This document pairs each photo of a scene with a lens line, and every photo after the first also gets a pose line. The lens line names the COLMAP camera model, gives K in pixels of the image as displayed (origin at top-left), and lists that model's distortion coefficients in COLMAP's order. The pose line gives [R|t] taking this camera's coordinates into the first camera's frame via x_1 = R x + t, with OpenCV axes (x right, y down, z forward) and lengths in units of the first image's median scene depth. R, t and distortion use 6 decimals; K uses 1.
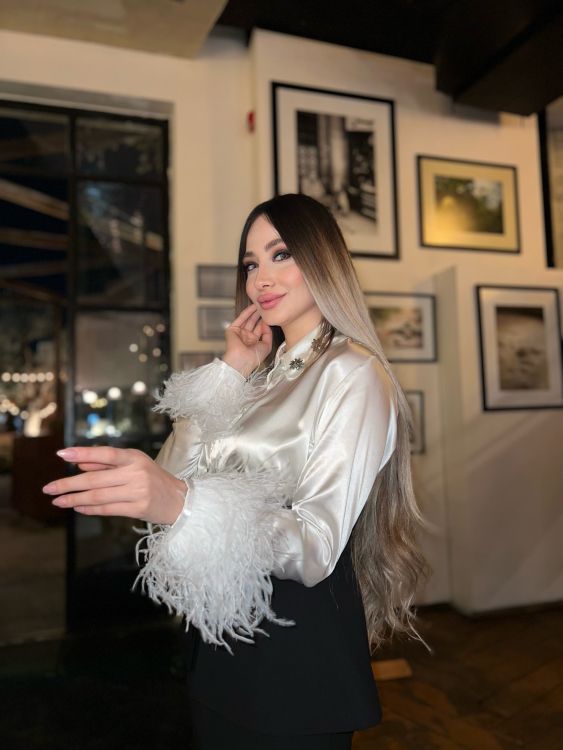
lens RADIAL K [[575.7, 0, 281.5], [0, 575.7, 375.0], [0, 0, 1]] dist [-0.002911, -0.007702]
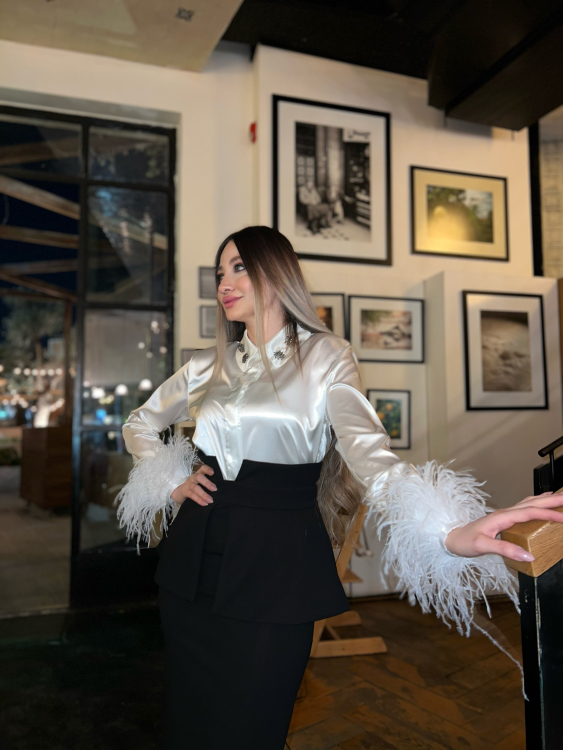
lens RADIAL K [[626.3, 0, 296.3], [0, 626.3, 385.7], [0, 0, 1]] dist [-0.001987, 0.004777]
pose [[0.999591, 0.021316, -0.019046, 0.057592], [-0.021234, 0.999765, 0.004468, 0.018601], [0.019137, -0.004062, 0.999809, -0.149953]]
